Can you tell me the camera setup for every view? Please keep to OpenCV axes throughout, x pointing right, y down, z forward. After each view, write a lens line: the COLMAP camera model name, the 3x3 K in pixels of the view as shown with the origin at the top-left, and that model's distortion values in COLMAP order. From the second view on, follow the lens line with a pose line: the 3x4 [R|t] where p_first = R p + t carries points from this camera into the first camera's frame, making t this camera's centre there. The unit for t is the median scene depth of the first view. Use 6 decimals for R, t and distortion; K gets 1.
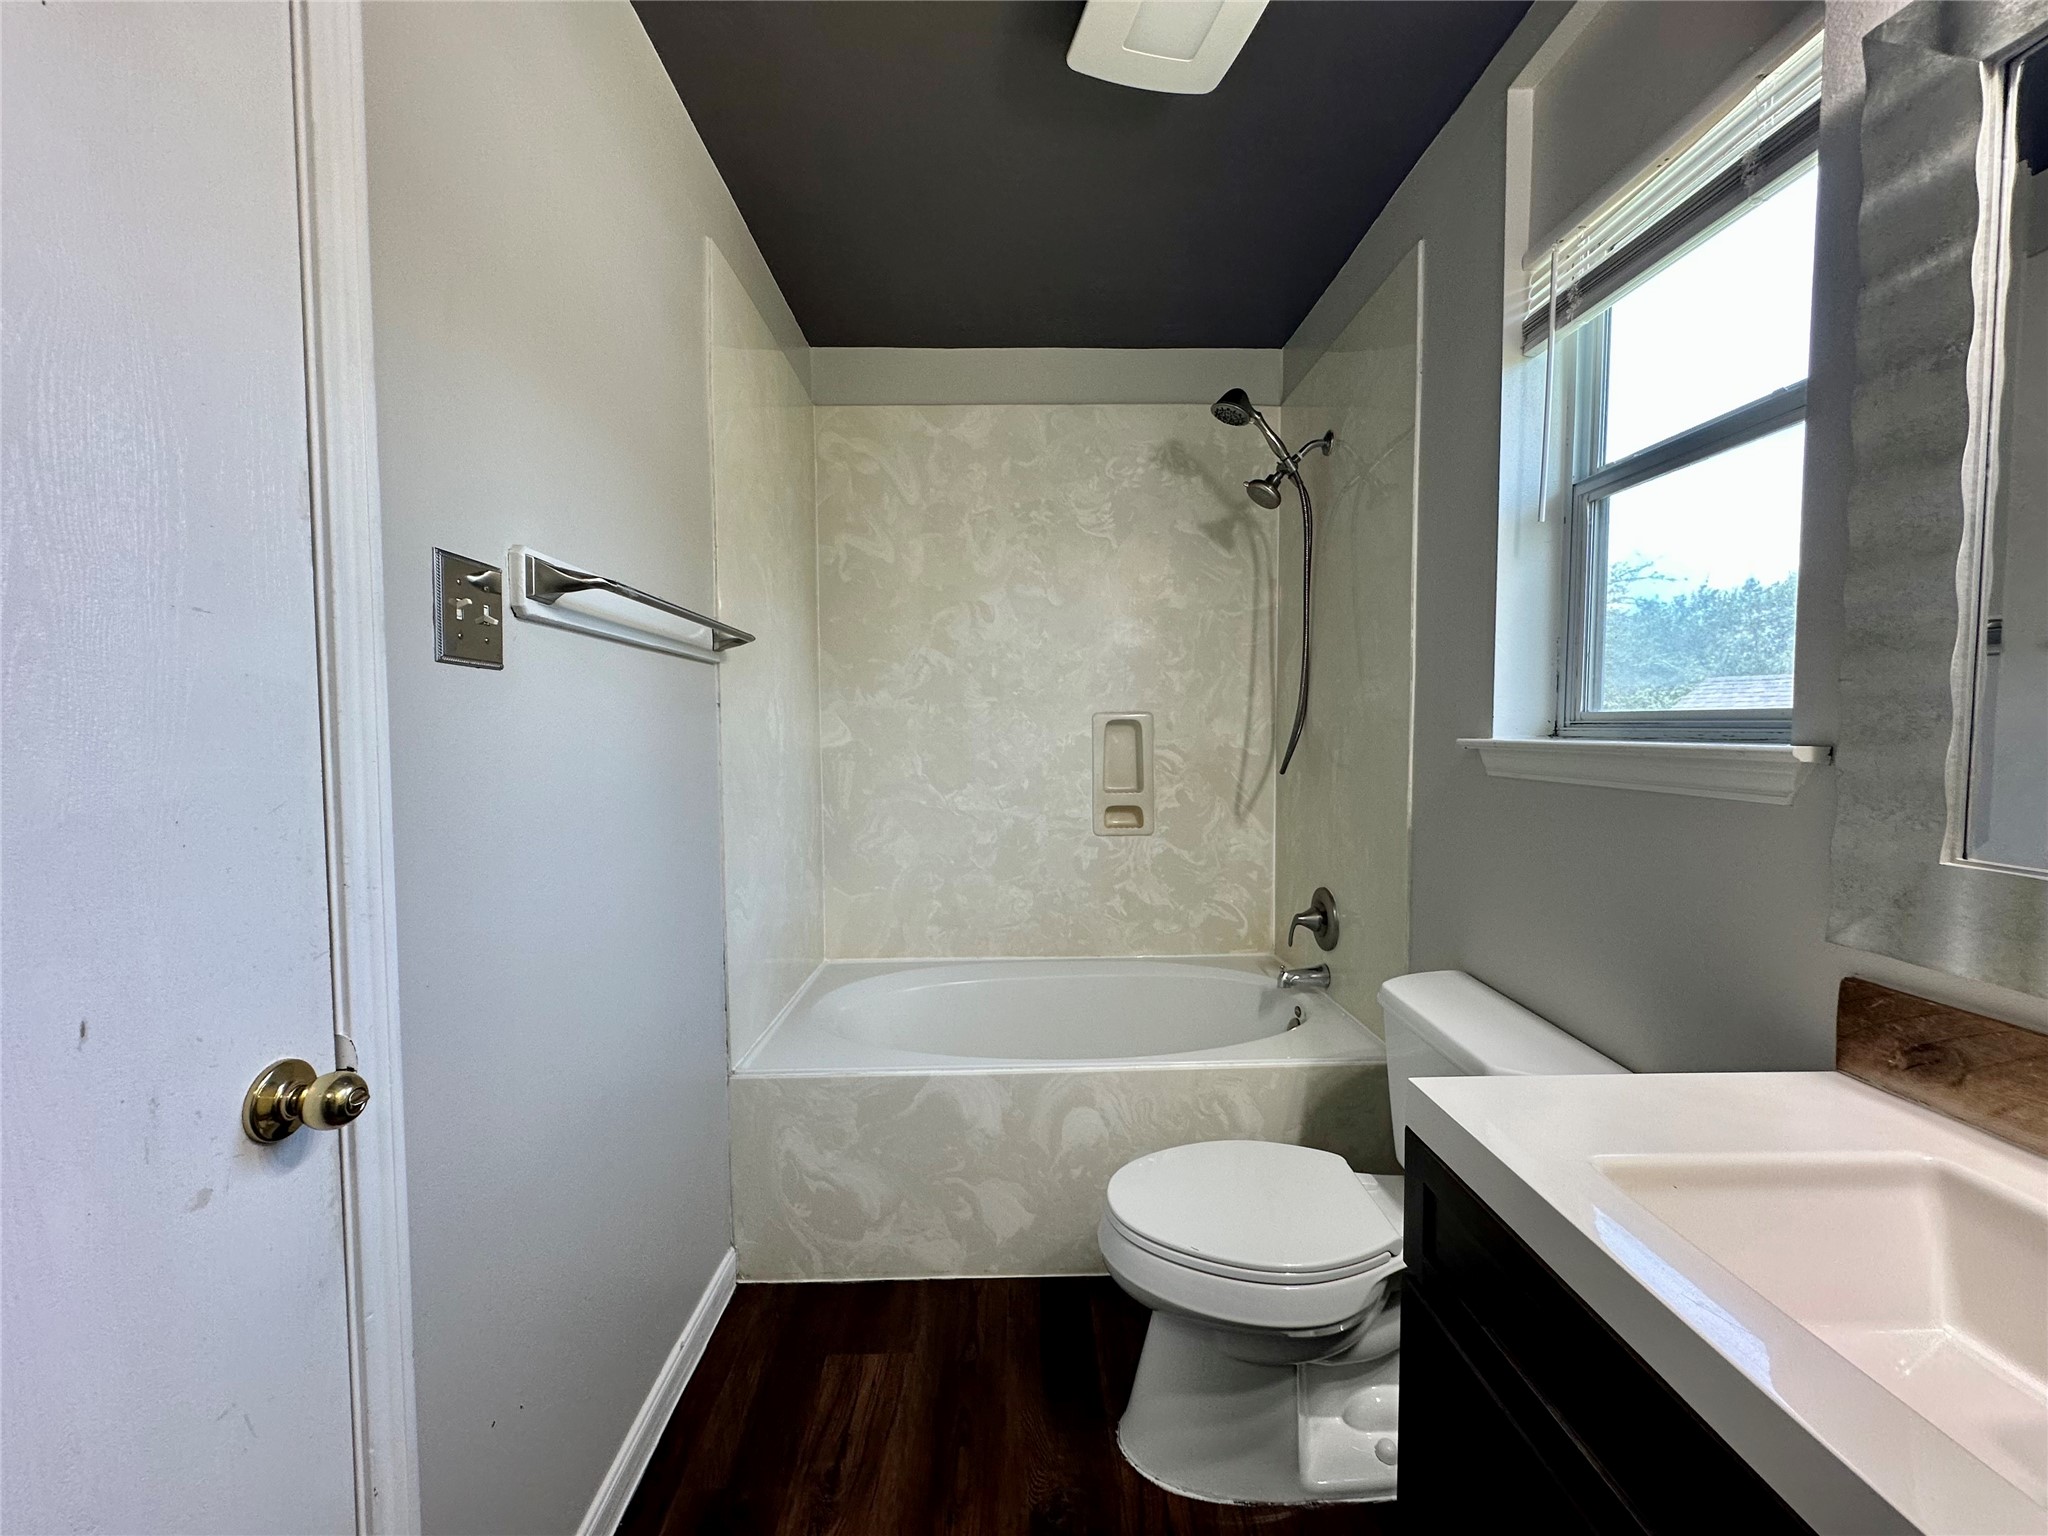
lens RADIAL K [[819.7, 0, 1021.2], [0, 819.7, 769.7], [0, 0, 1]] dist [-0.000891, 0.000696]
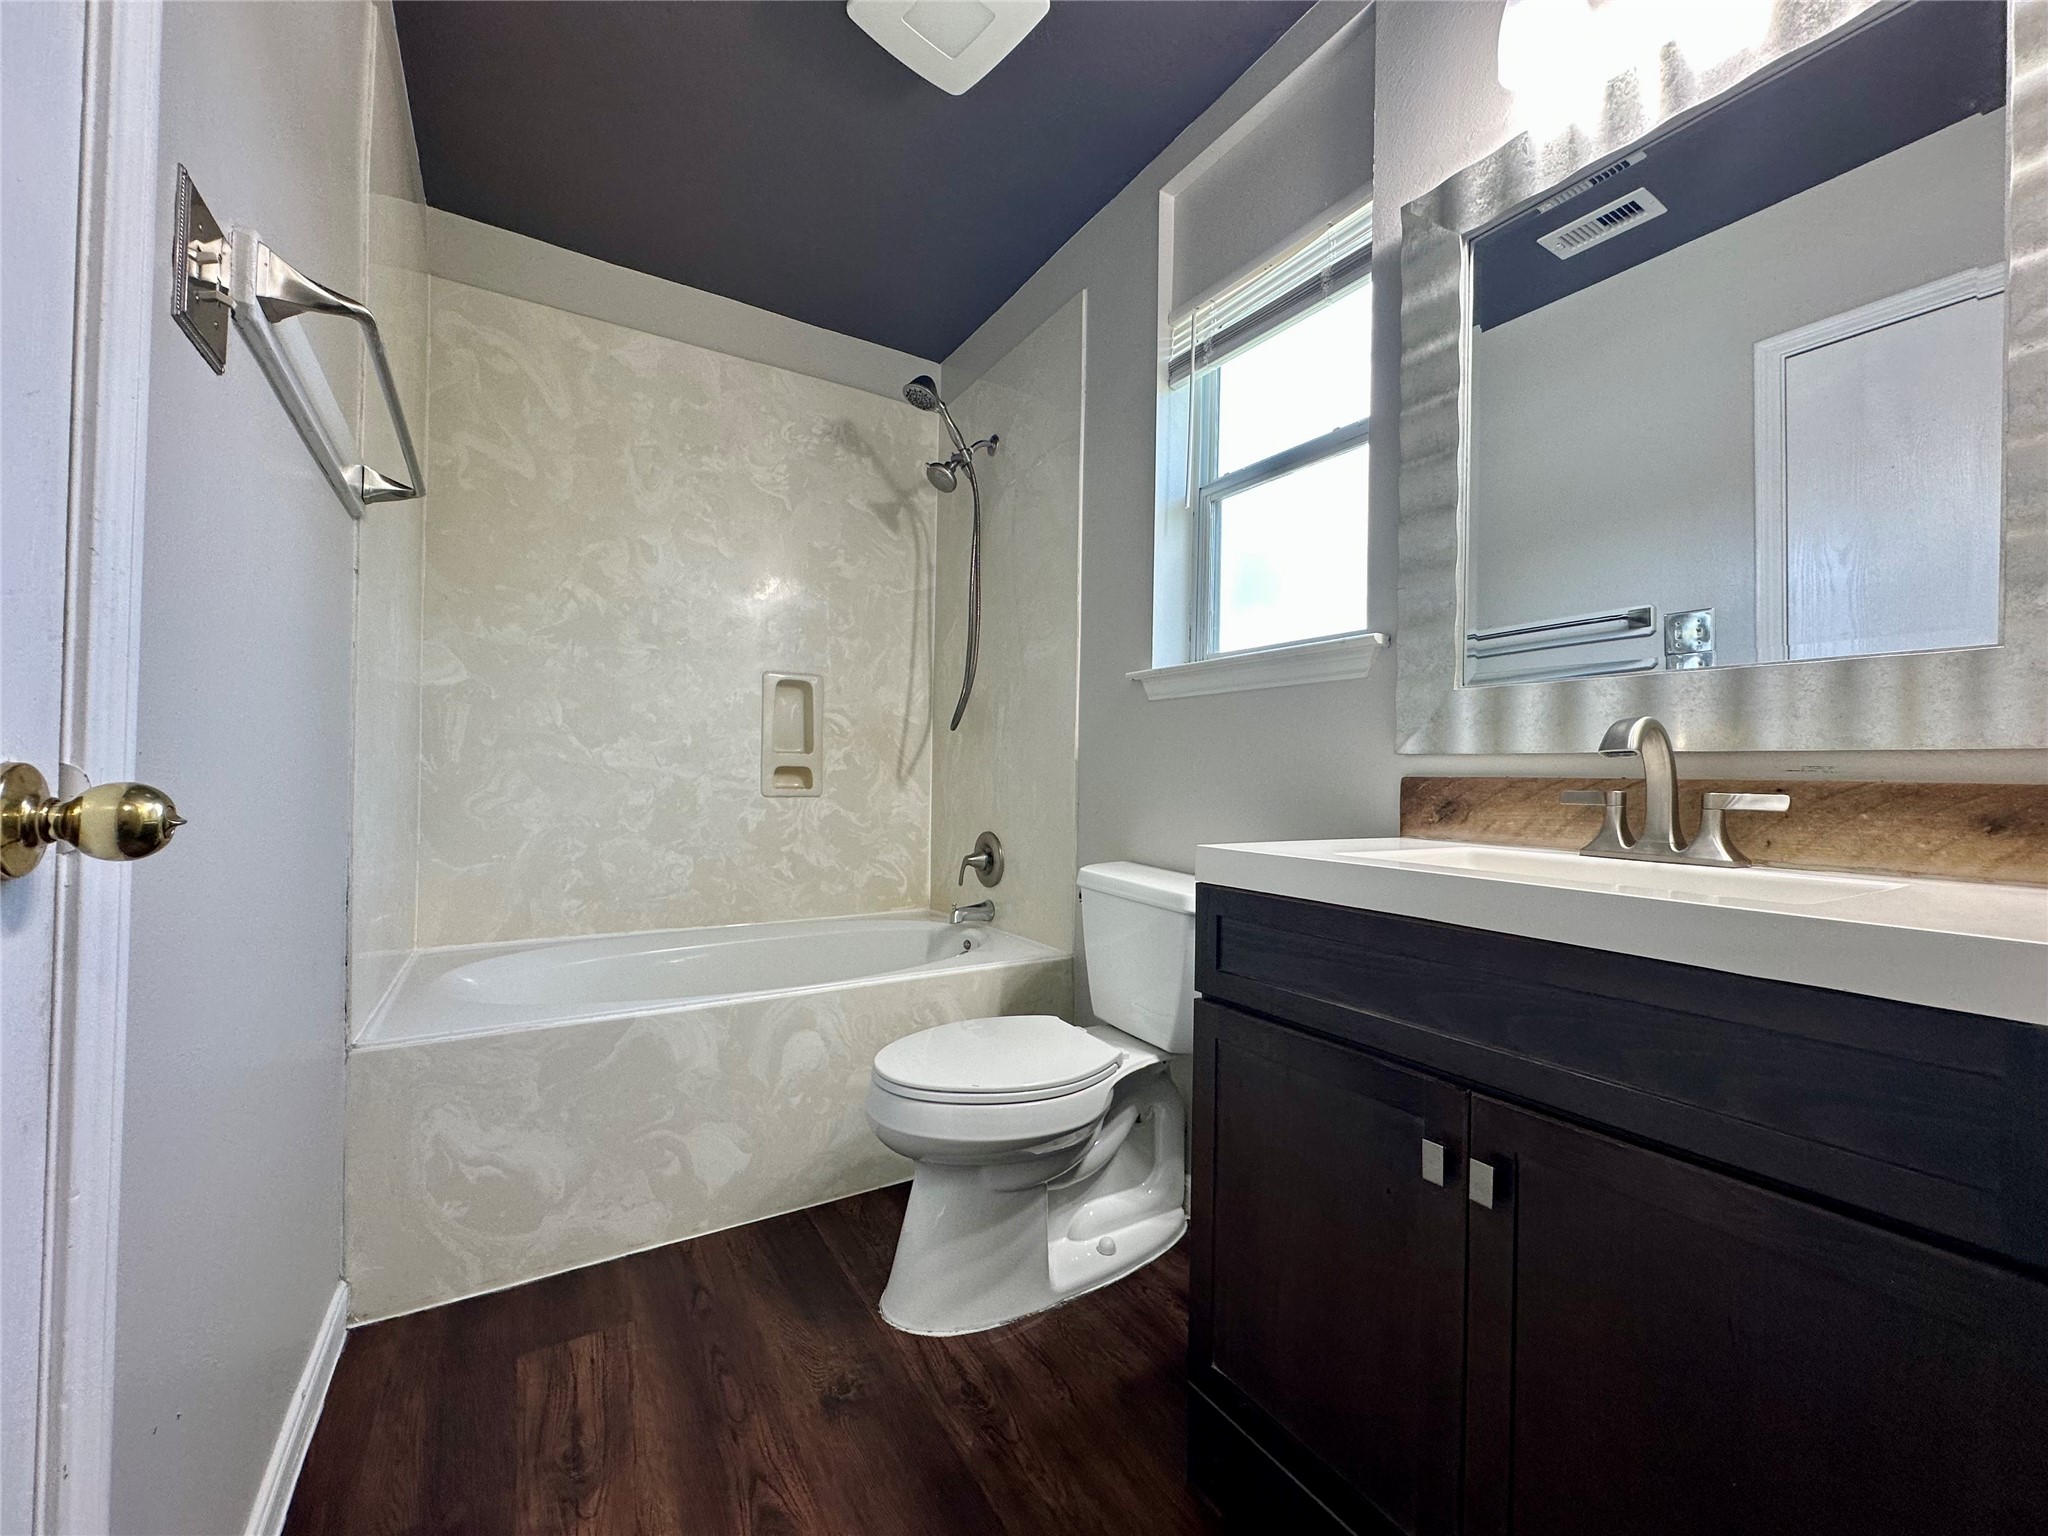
lens RADIAL K [[819.7, 0, 1021.2], [0, 819.7, 769.7], [0, 0, 1]] dist [-0.000891, 0.000696]
pose [[0.861751, 0.025071, 0.506711, -0.207479], [0.004145, 0.998397, -0.056449, 0.155379], [-0.507314, 0.050745, 0.860266, 0.004757]]
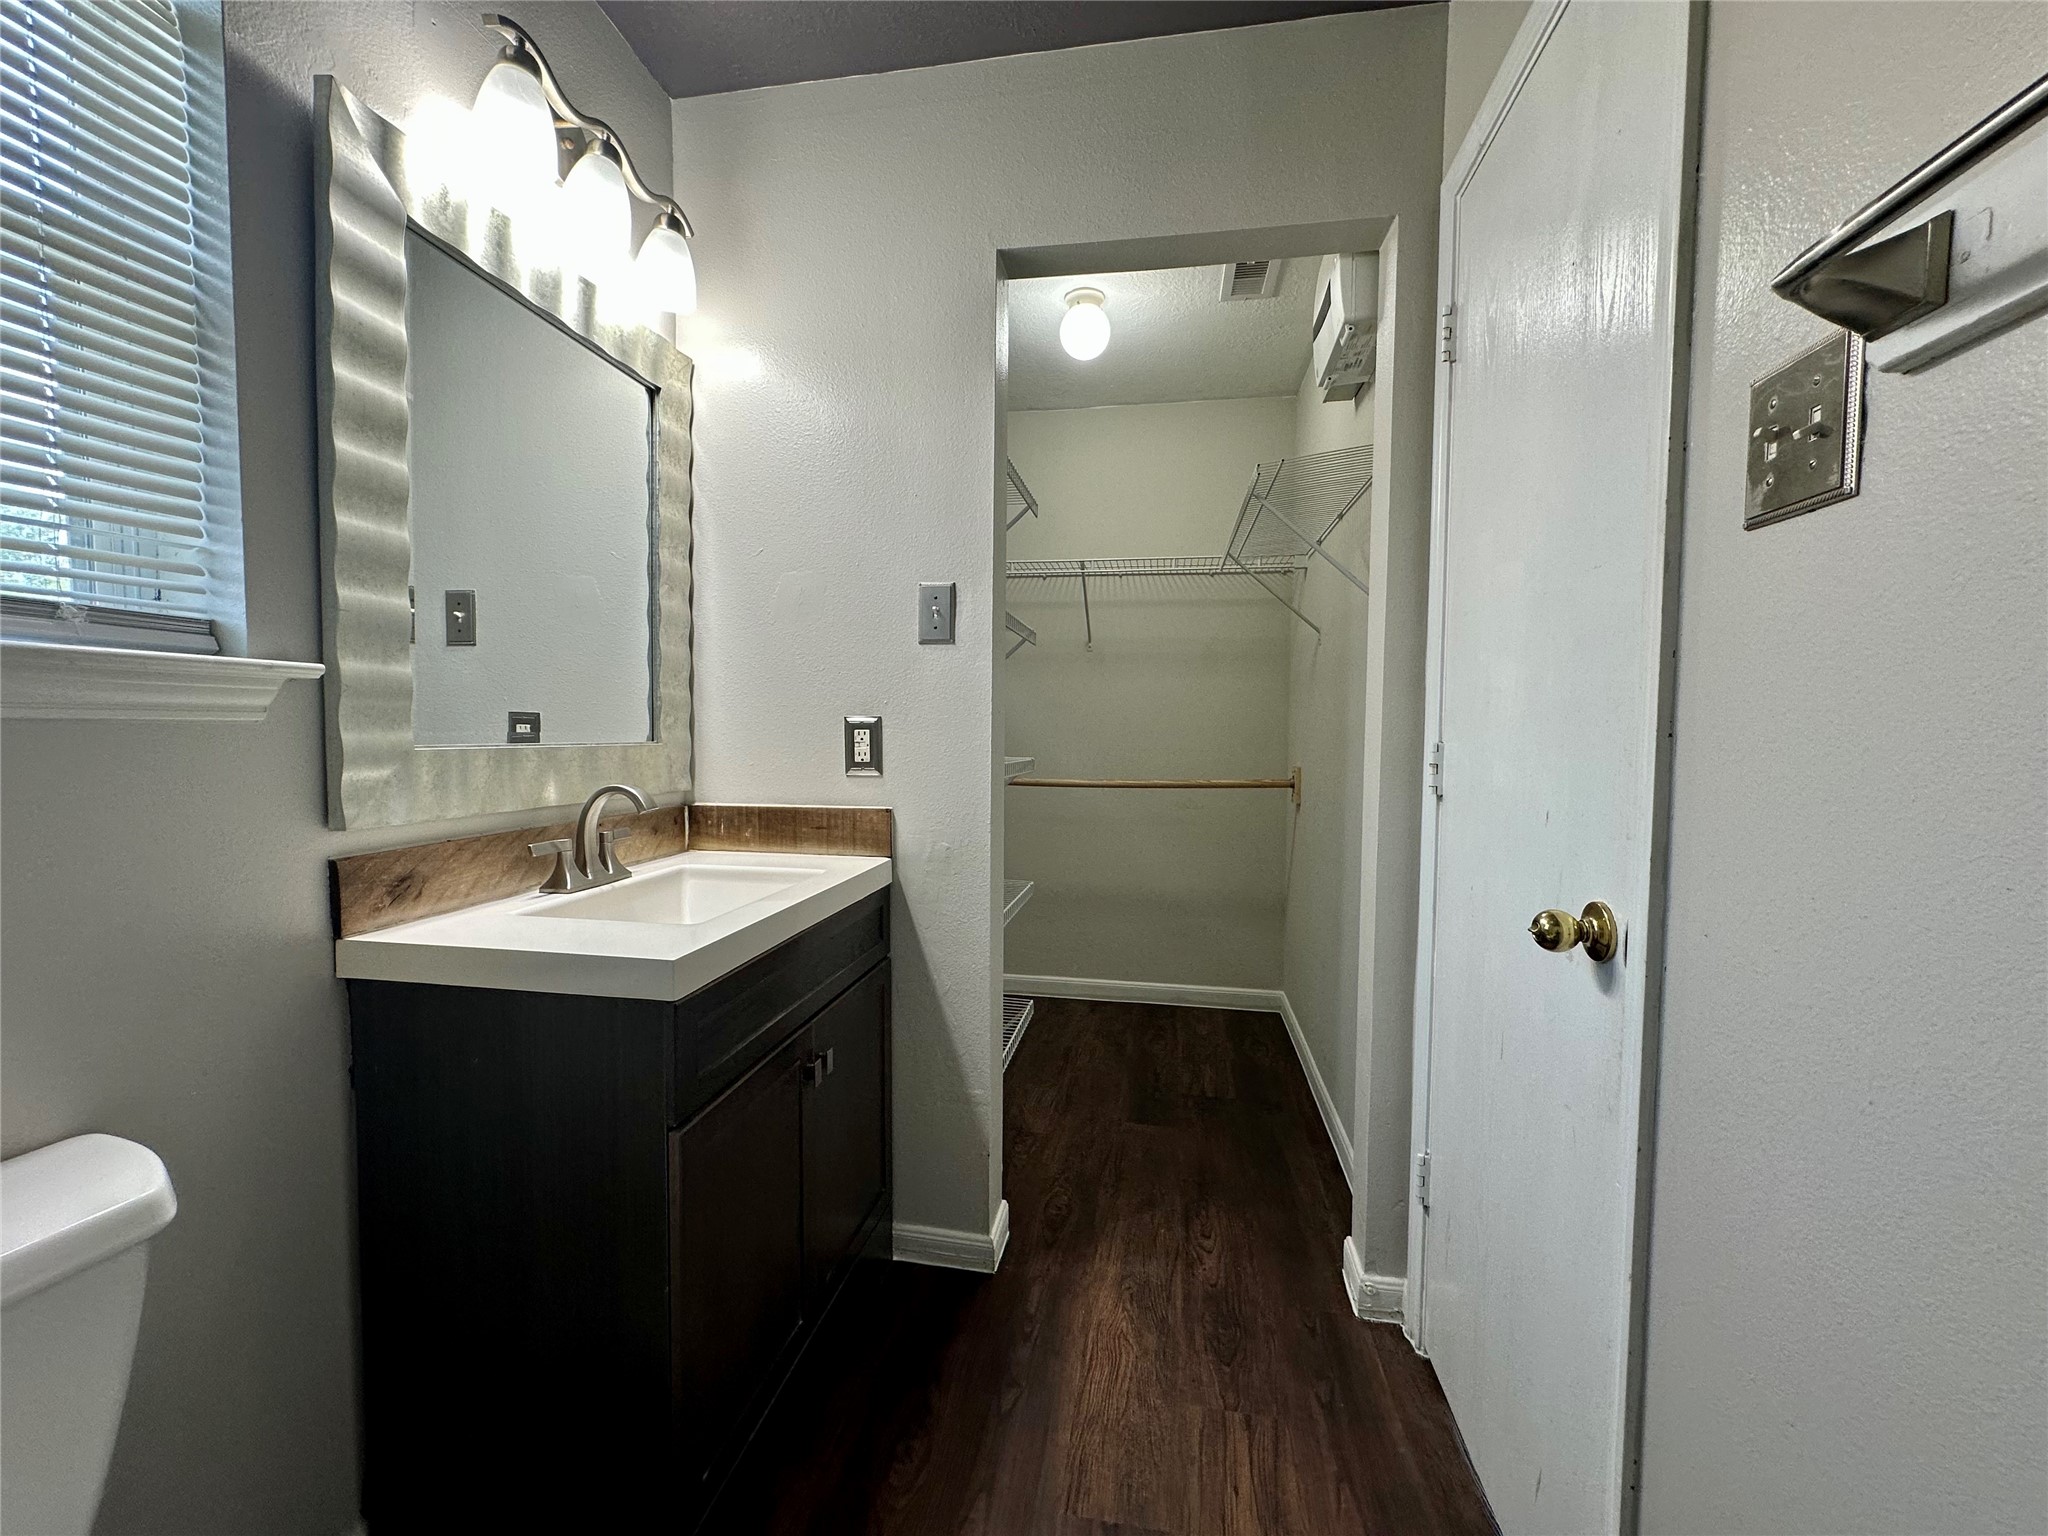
lens RADIAL K [[819.7, 0, 1021.2], [0, 819.7, 769.7], [0, 0, 1]] dist [-0.000891, 0.000696]
pose [[-0.981781, -0.012498, 0.189607, -0.094771], [0.007205, 0.994668, 0.102875, 0.003118], [-0.189881, 0.102367, -0.976456, 0.936551]]
